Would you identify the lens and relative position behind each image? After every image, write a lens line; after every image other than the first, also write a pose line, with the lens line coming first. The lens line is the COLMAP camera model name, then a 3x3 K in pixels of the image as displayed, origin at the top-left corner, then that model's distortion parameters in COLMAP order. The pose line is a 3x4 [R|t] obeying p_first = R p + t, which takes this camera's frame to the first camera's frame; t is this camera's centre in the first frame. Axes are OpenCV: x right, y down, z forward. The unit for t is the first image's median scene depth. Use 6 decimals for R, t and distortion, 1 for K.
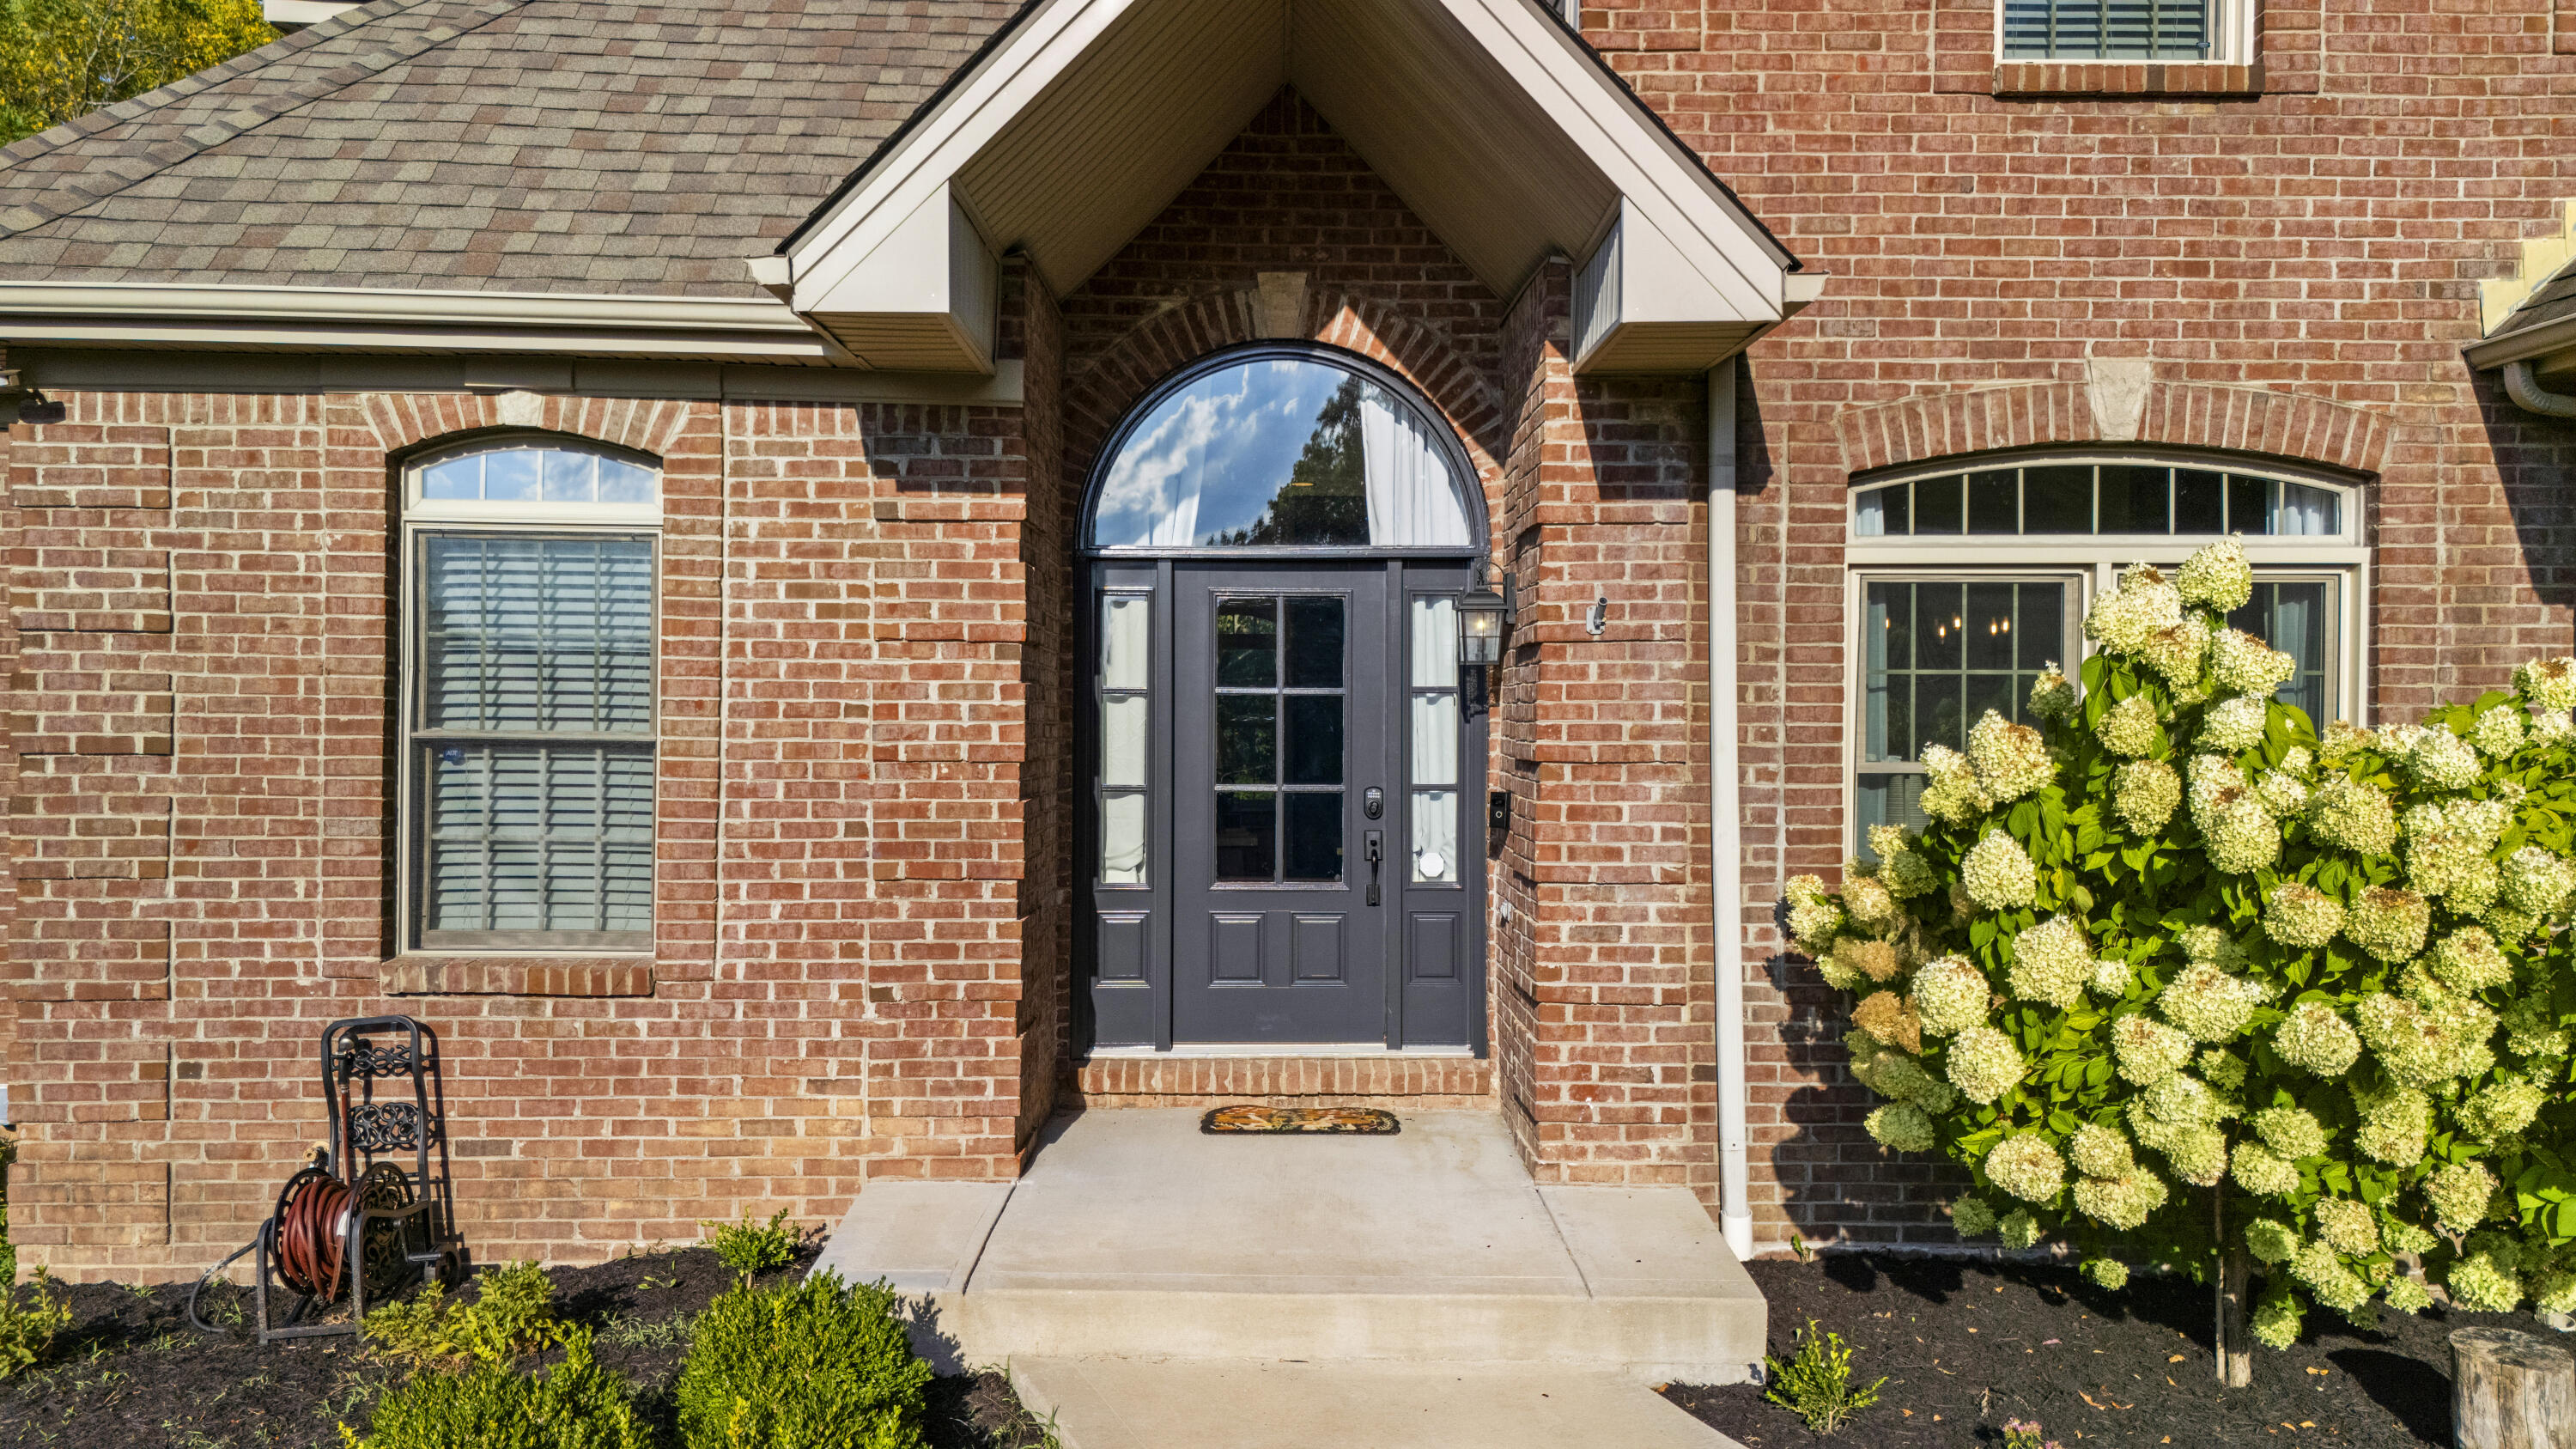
lens RADIAL K [[1911.5, 0, 1288.0], [0, 1911.5, 724.5], [0, 0, 1]] dist [0.044322, 0.003384]
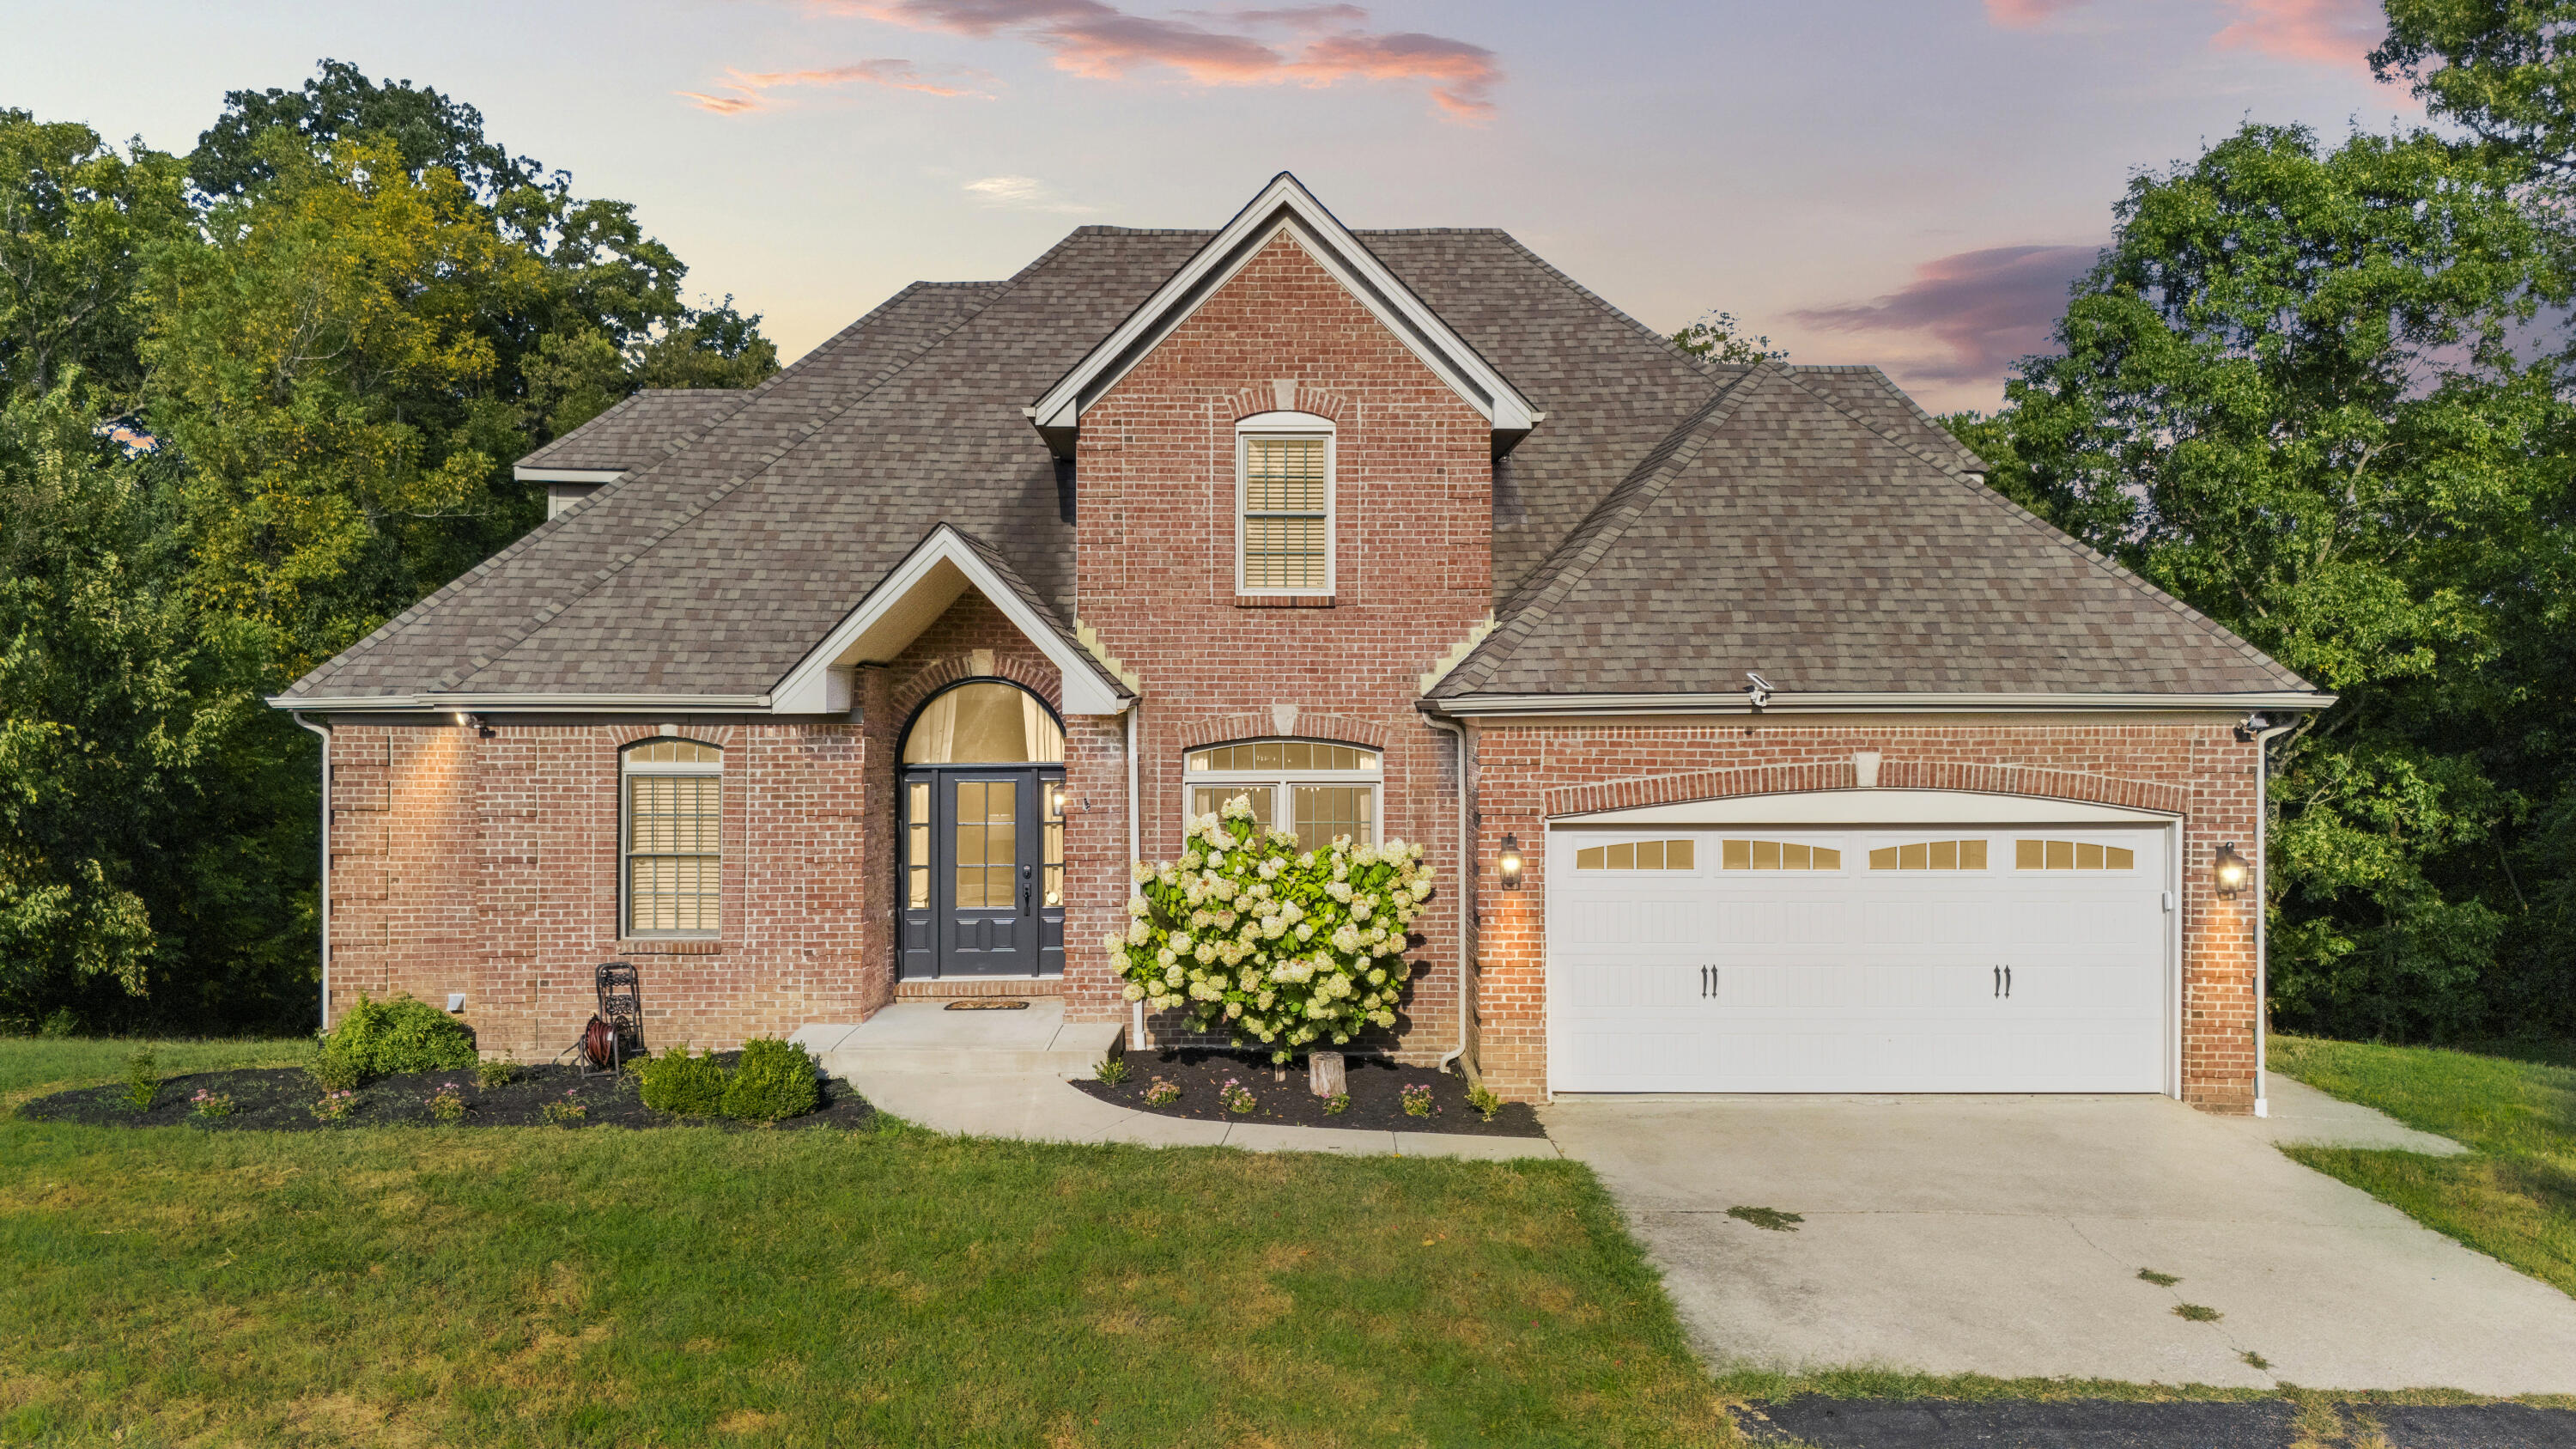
lens RADIAL K [[1674.7, 0, 1296.2], [0, 1674.7, 738.8], [0, 0, 1]] dist [-0.000759, -0.002374]
pose [[0.999090, -0.006290, 0.042194, 0.350224], [0.006528, 0.999964, -0.005505, -0.130703], [-0.042158, 0.005775, 0.999094, -1.281448]]
